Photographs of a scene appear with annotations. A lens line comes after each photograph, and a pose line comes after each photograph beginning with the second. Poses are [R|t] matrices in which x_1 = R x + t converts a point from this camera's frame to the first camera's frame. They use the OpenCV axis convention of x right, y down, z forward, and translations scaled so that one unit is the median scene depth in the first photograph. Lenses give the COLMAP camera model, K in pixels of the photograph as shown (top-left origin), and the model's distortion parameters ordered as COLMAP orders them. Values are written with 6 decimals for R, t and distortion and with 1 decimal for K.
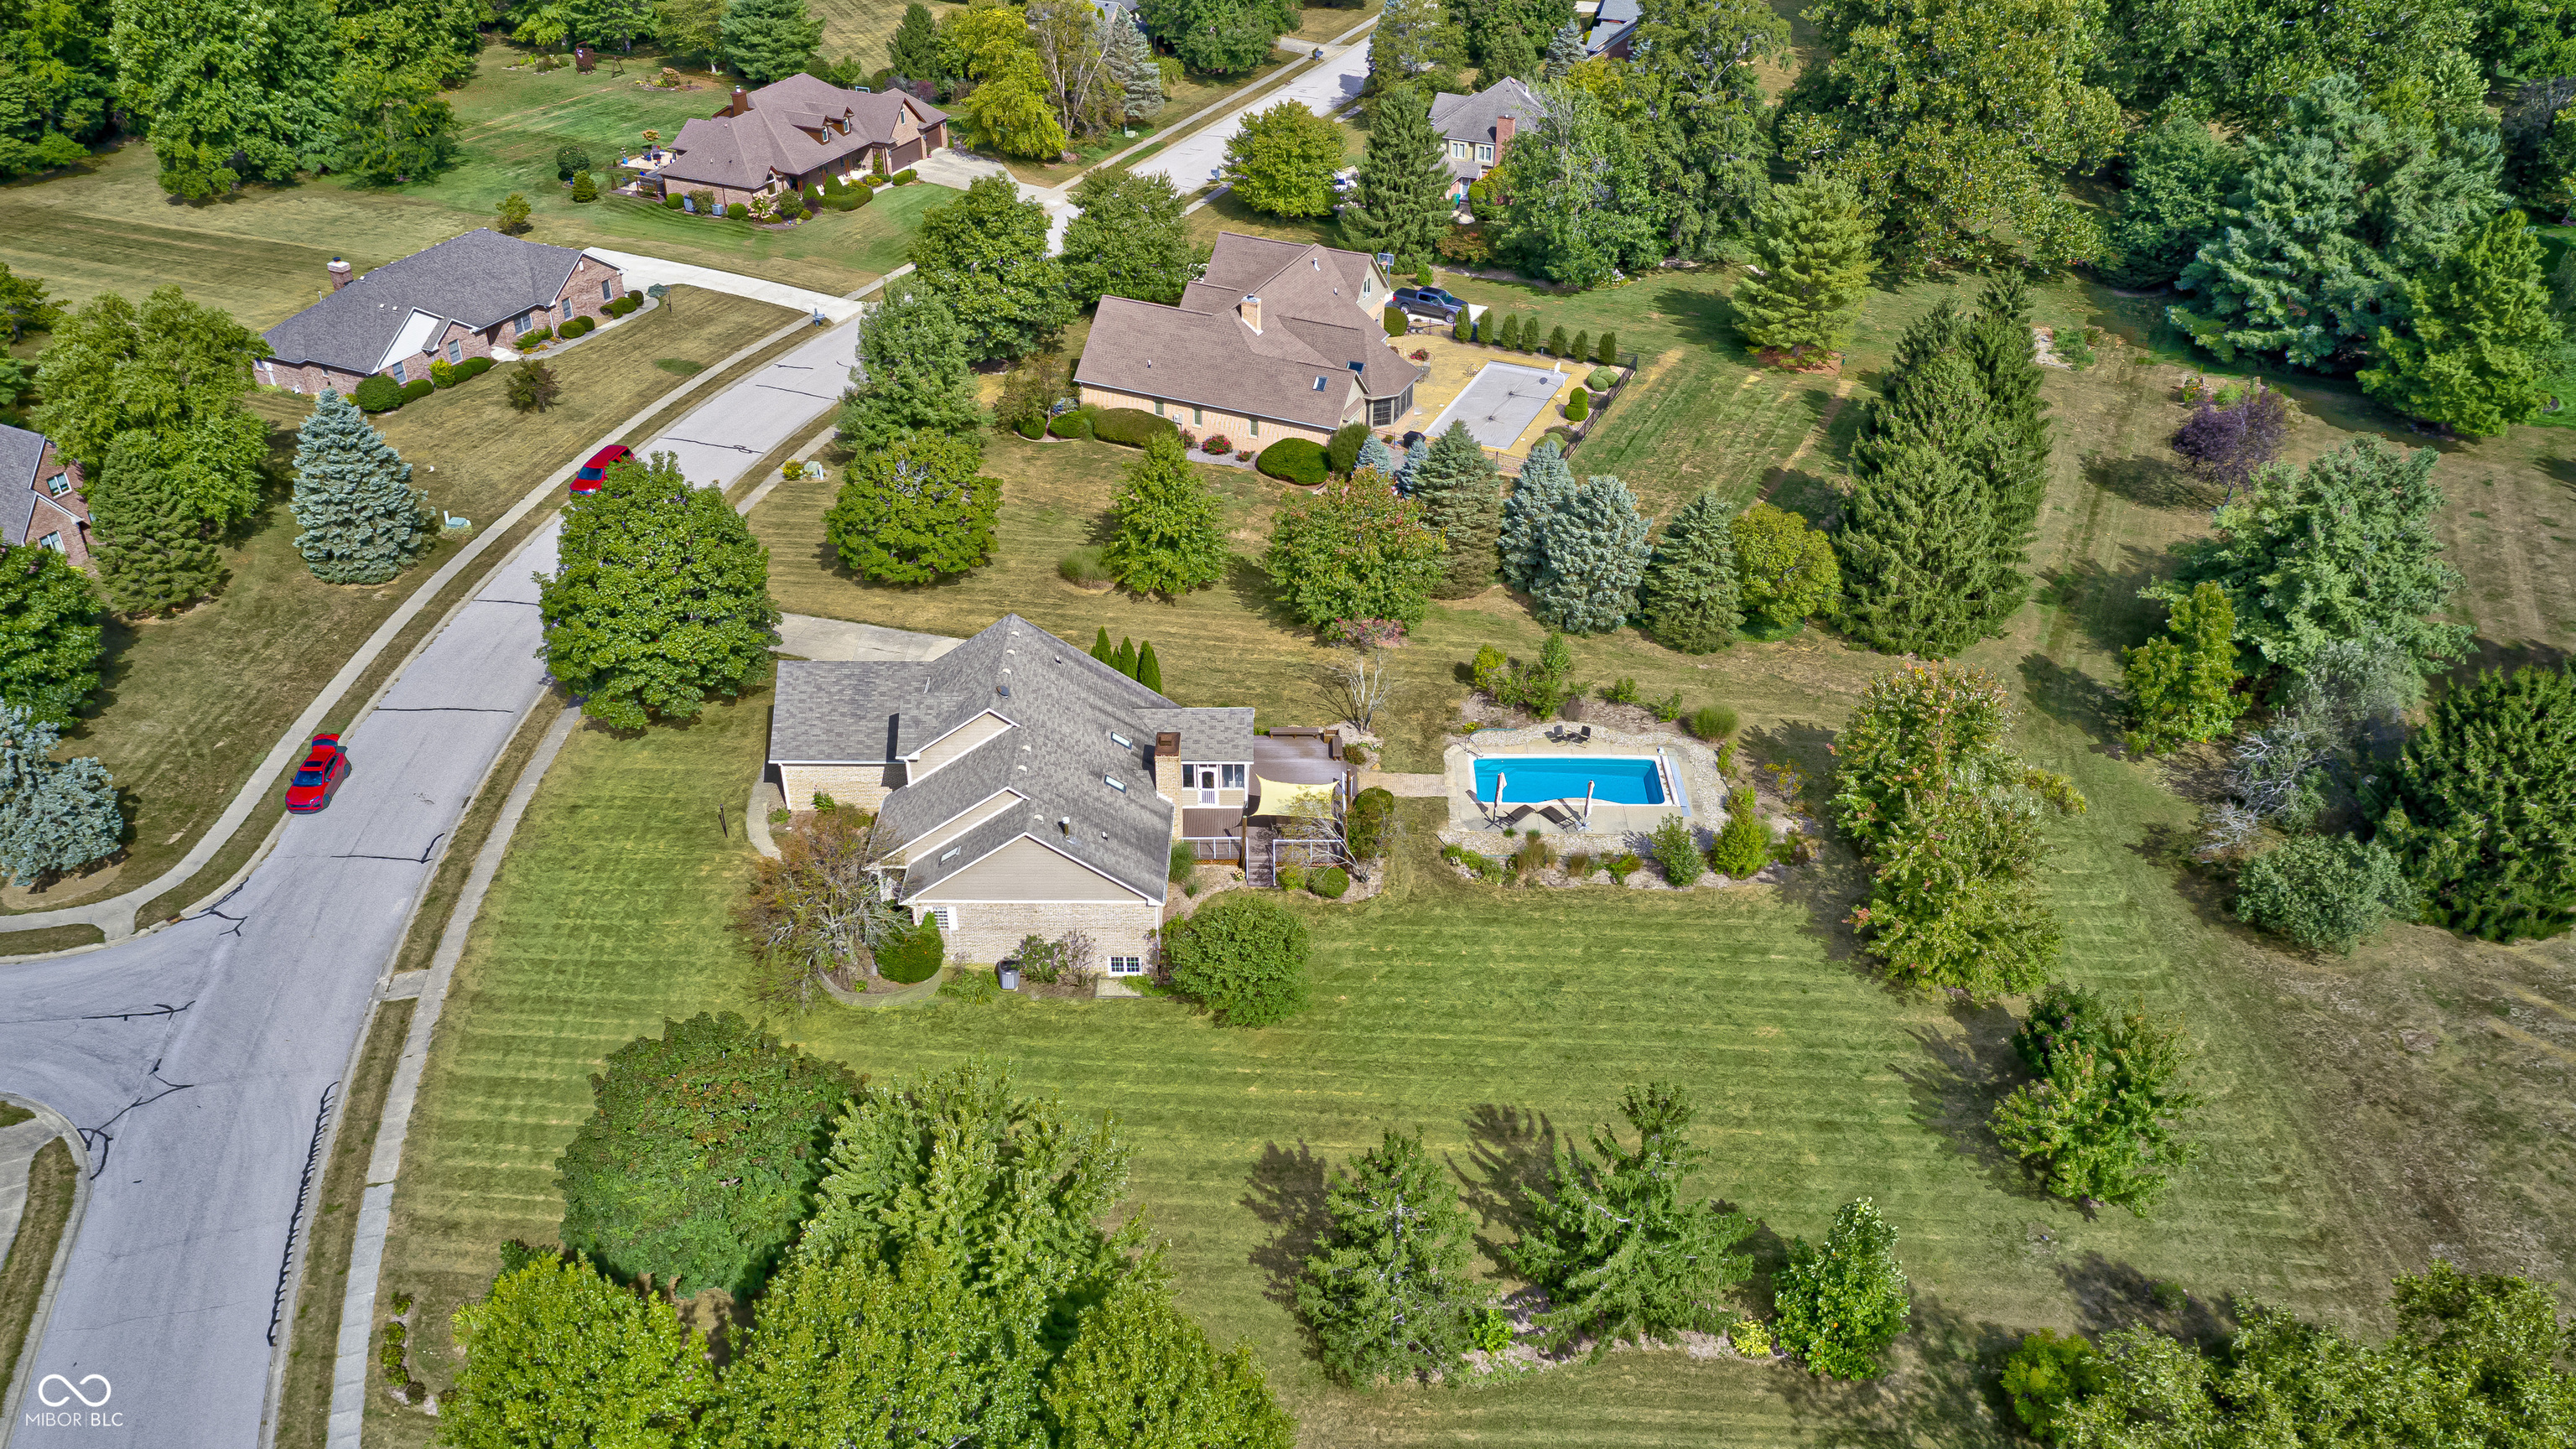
lens RADIAL K [[1985.5, 0, 1288.0], [0, 1985.5, 724.5], [0, 0, 1]] dist [-0.018593, 0.012555]
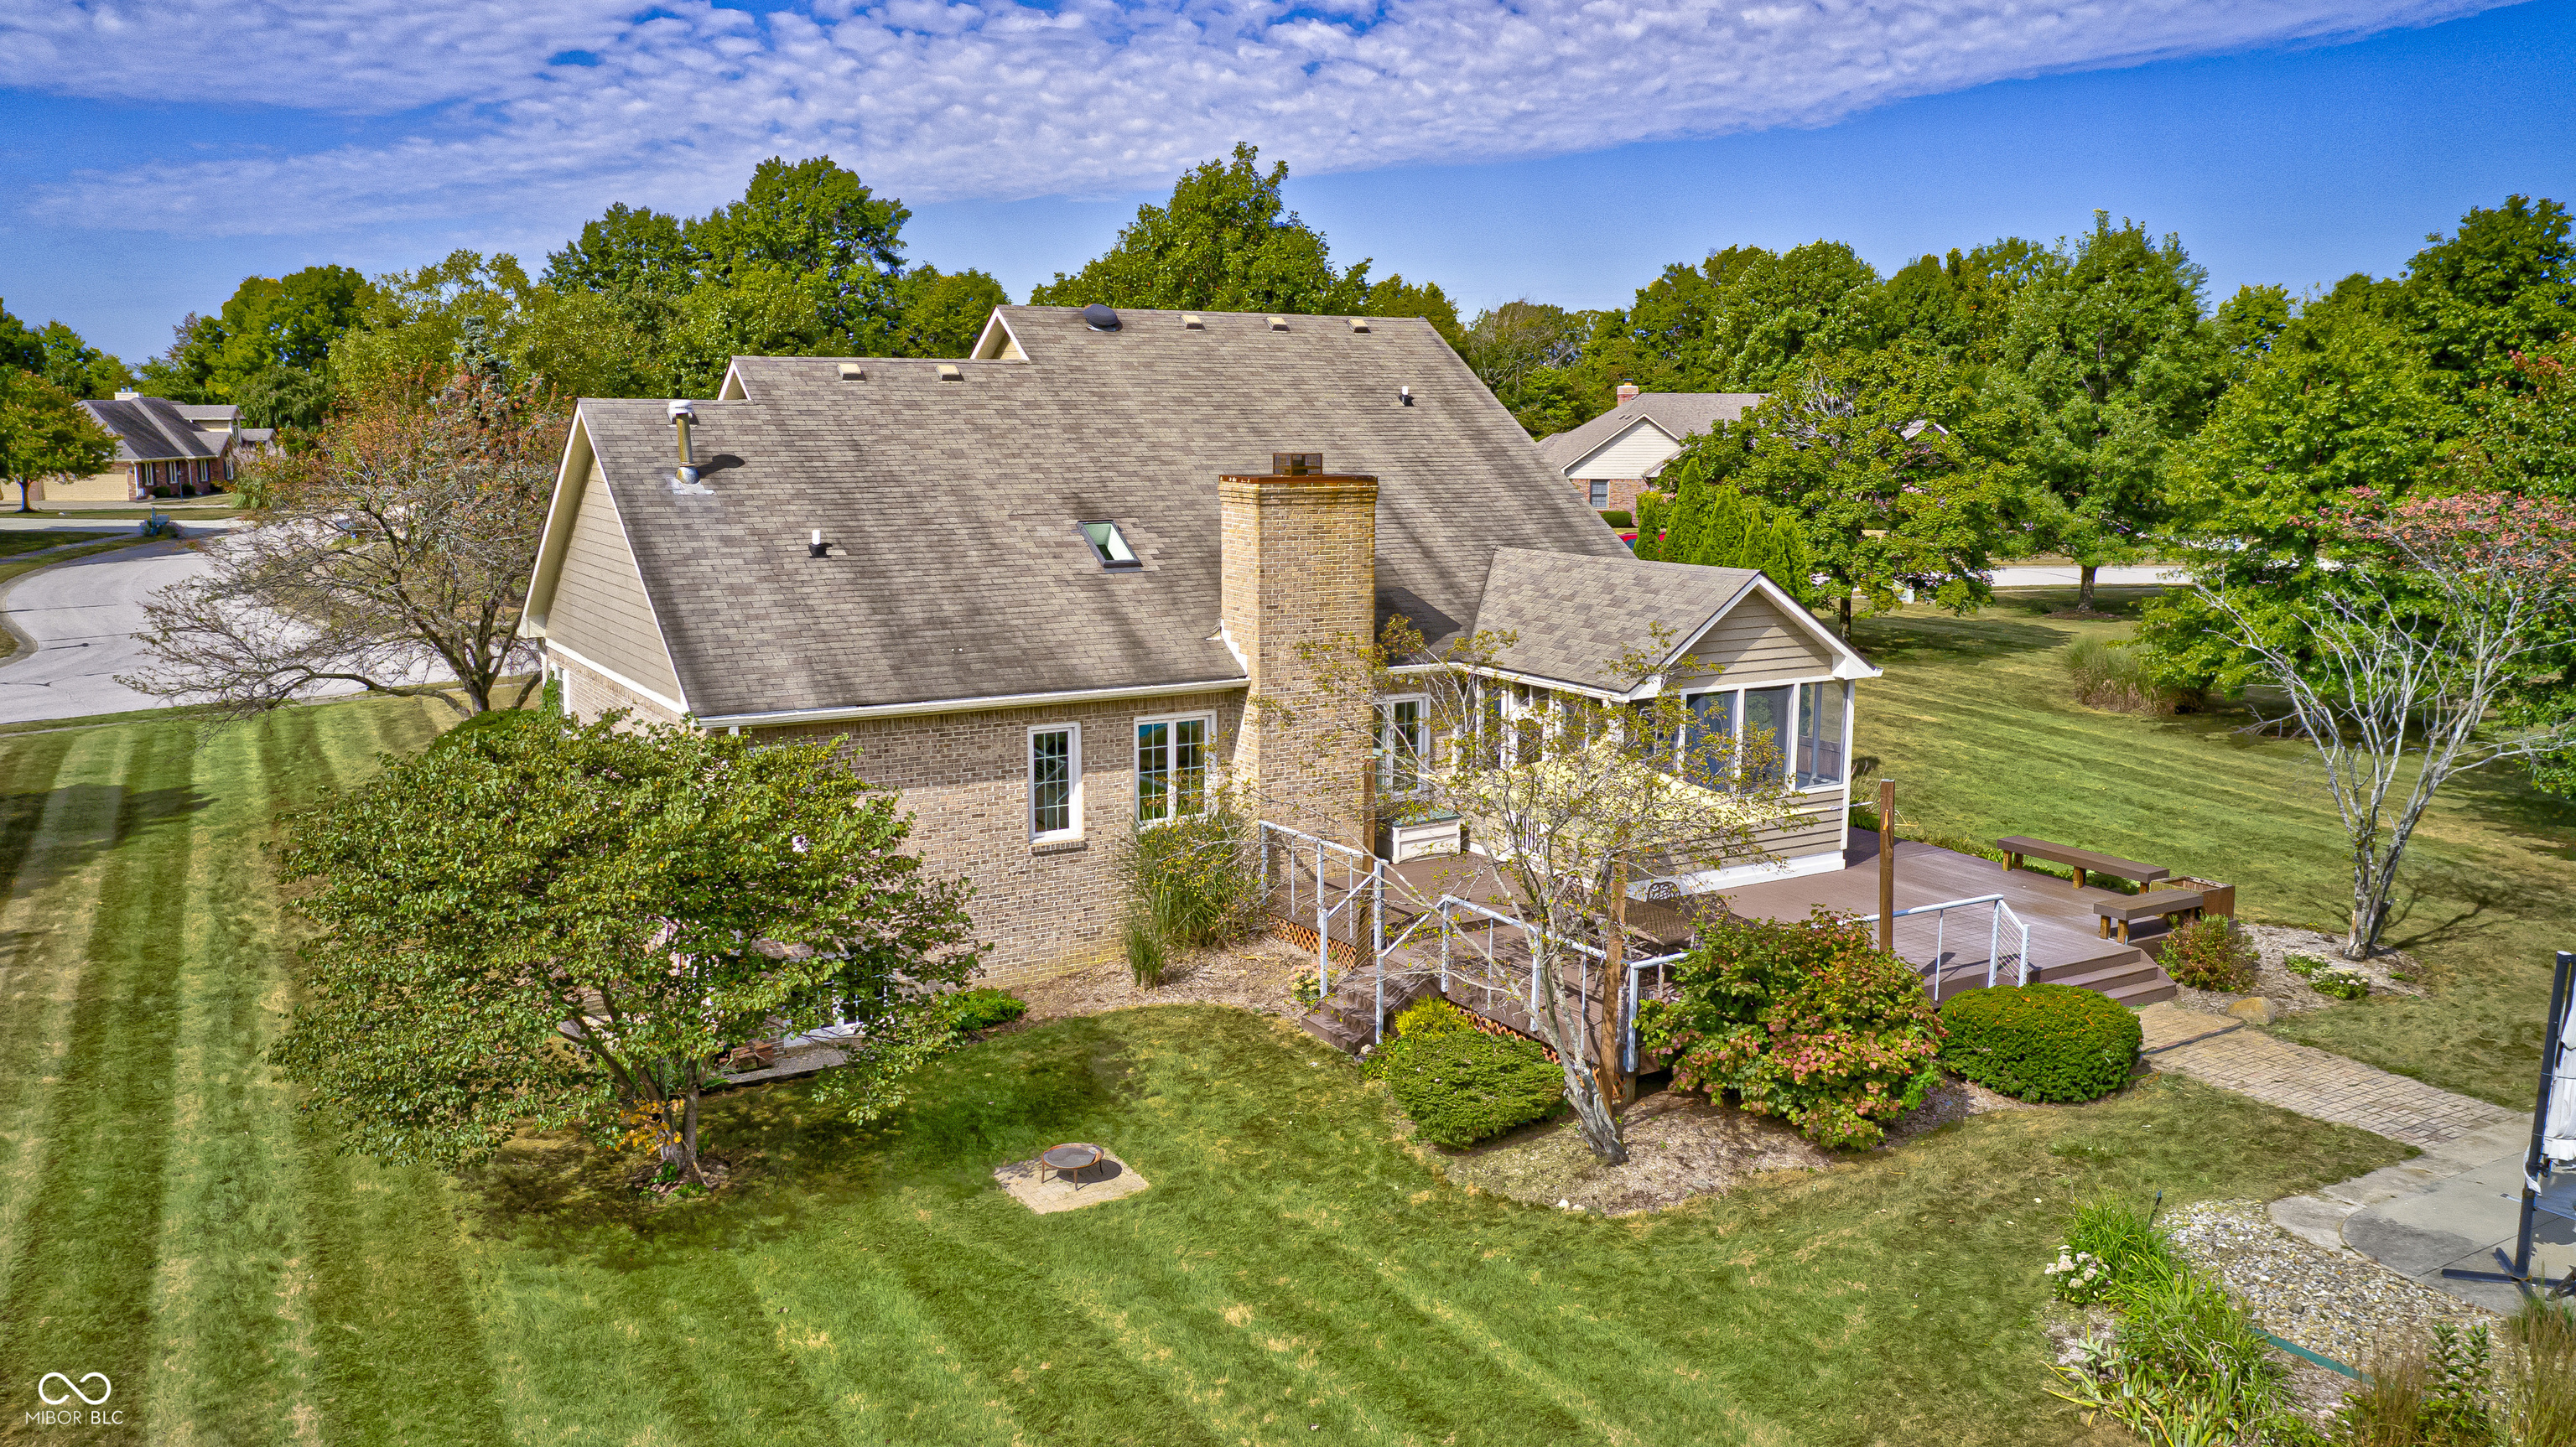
lens RADIAL K [[1985.3, 0, 1288.0], [0, 1985.3, 723.5], [0, 0, 1]] dist [-0.018593, 0.012555]
pose [[0.512492, 0.131681, -0.848535, 0.137074], [-0.464273, 0.873774, -0.144811, 0.061353], [0.722359, 0.468166, 0.508938, 0.605984]]
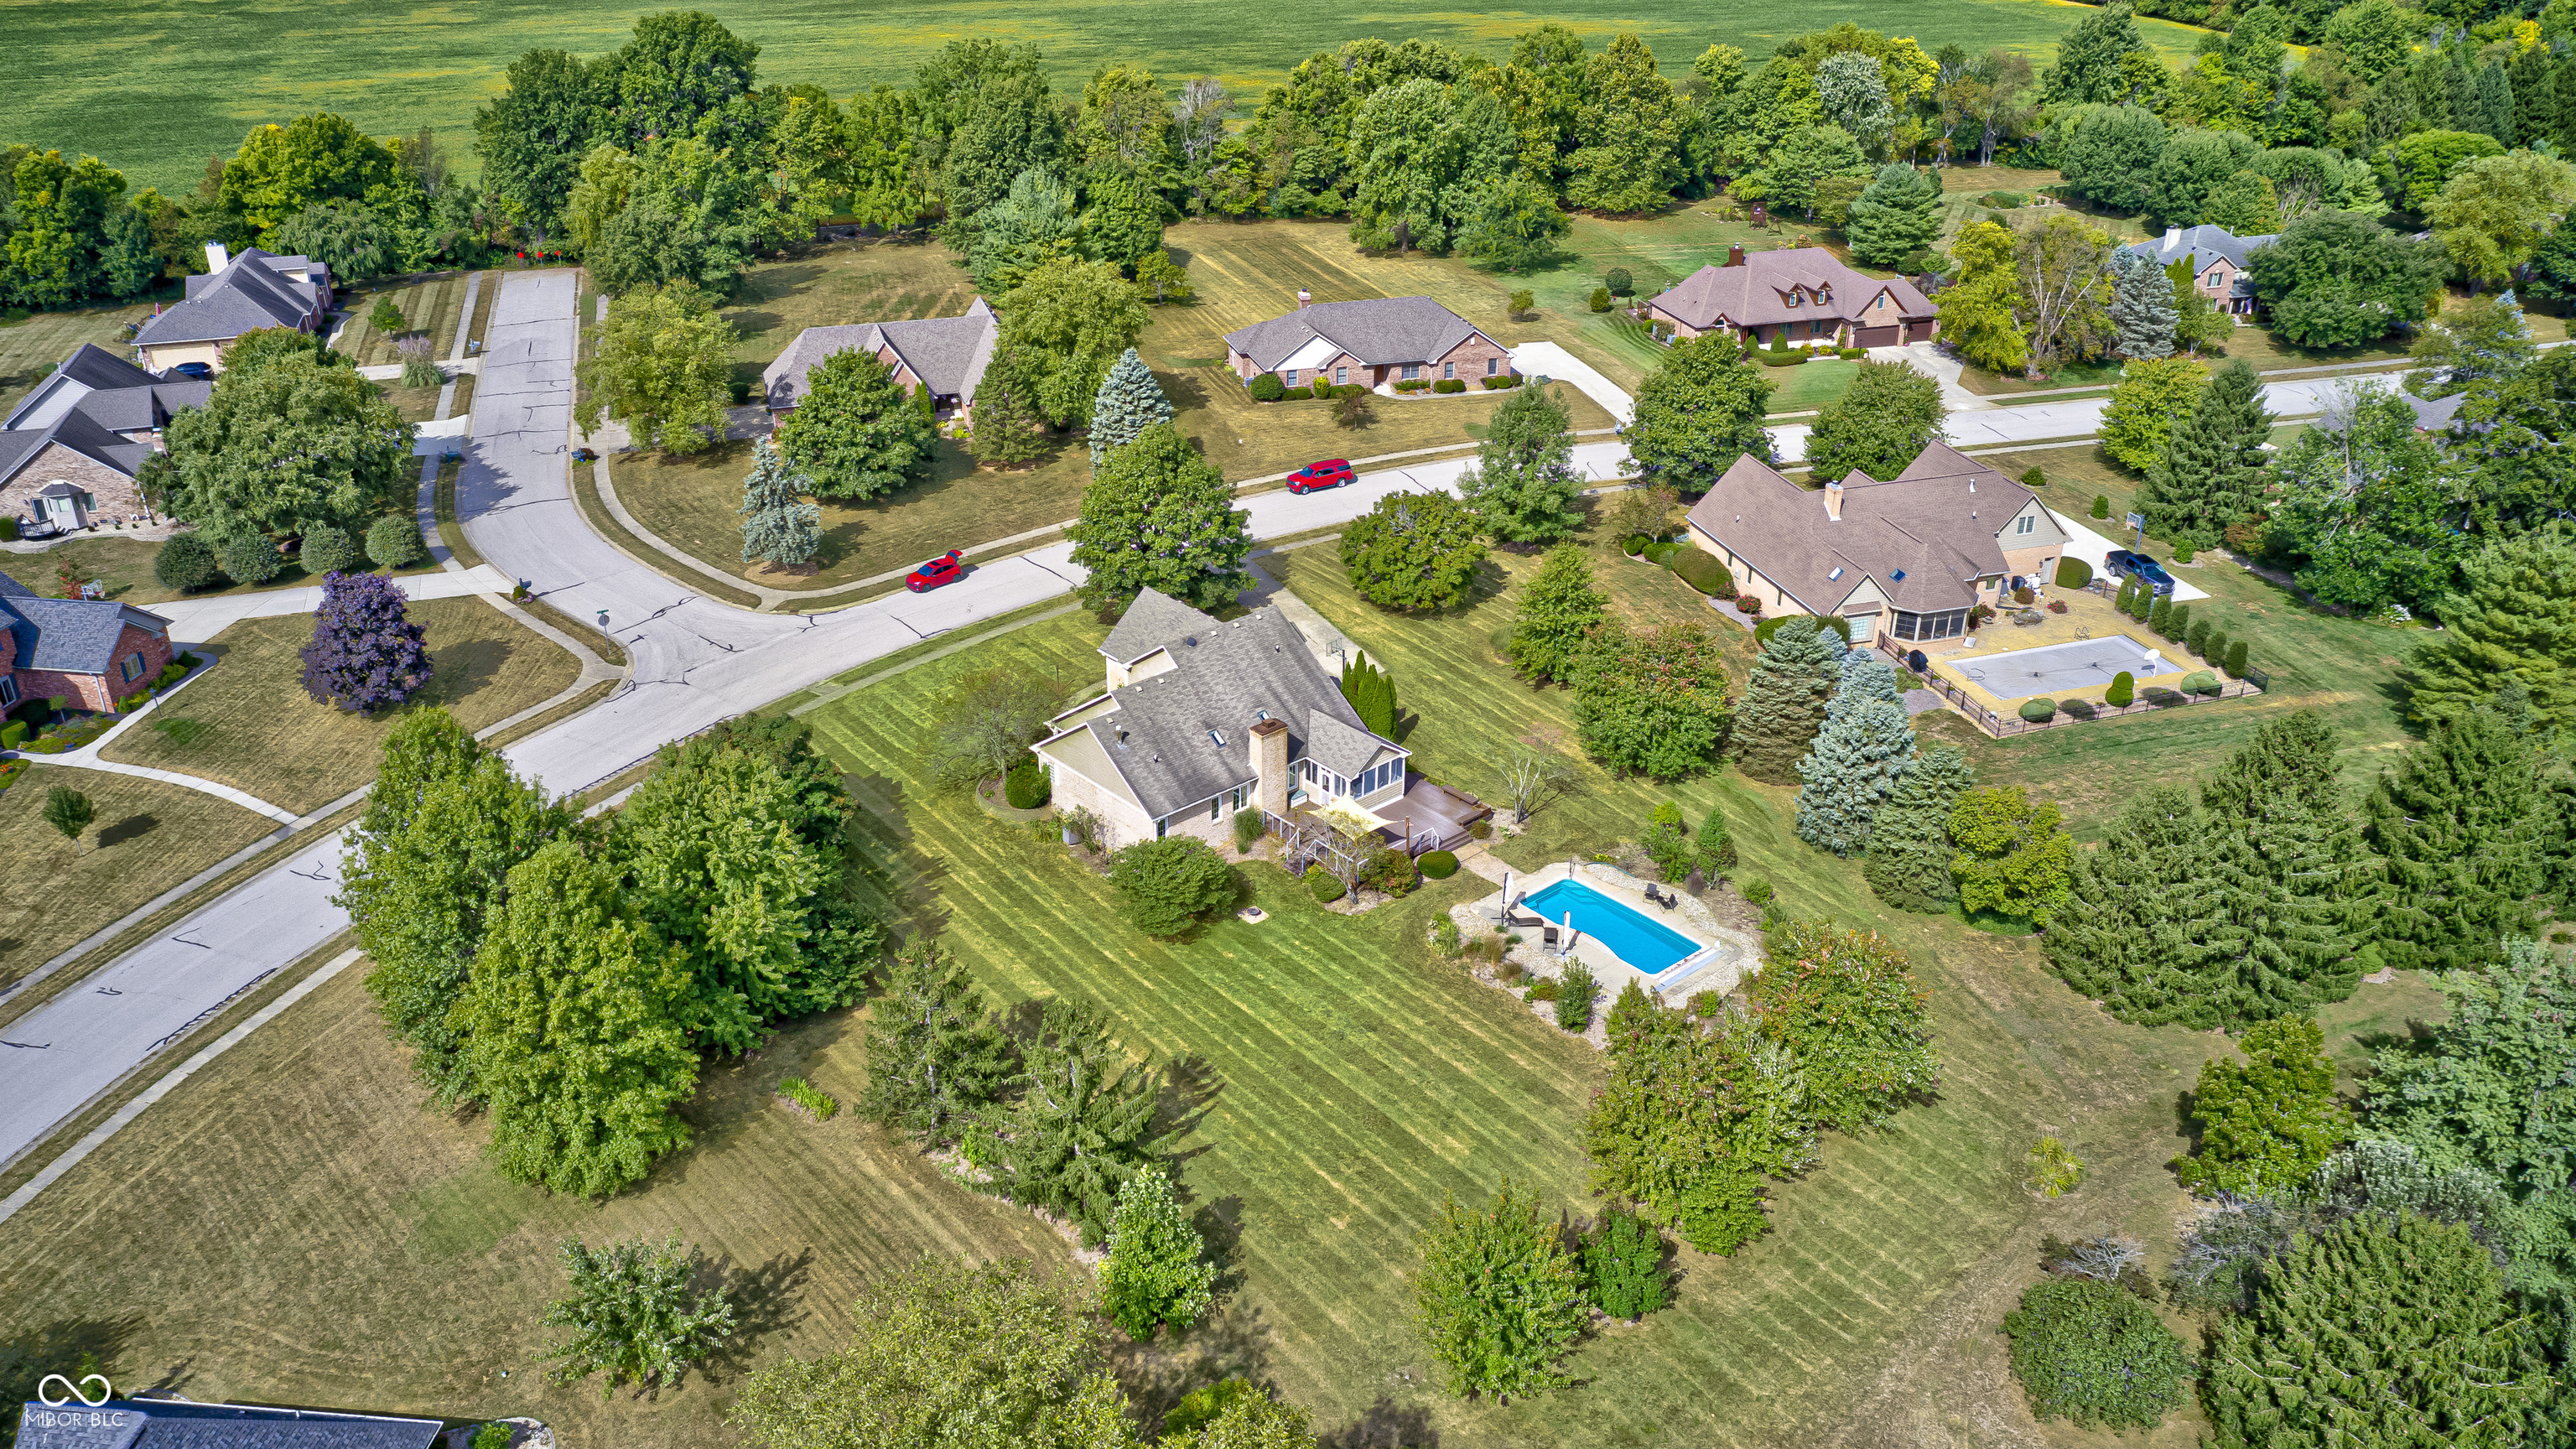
lens RADIAL K [[1985.5, 0, 1288.0], [0, 1985.5, 724.5], [0, 0, 1]] dist [-0.018593, 0.012555]
pose [[0.665331, 0.336185, -0.666569, 0.527144], [-0.400041, 0.914405, 0.061884, -0.049840], [0.630318, 0.225482, 0.742870, 0.074897]]
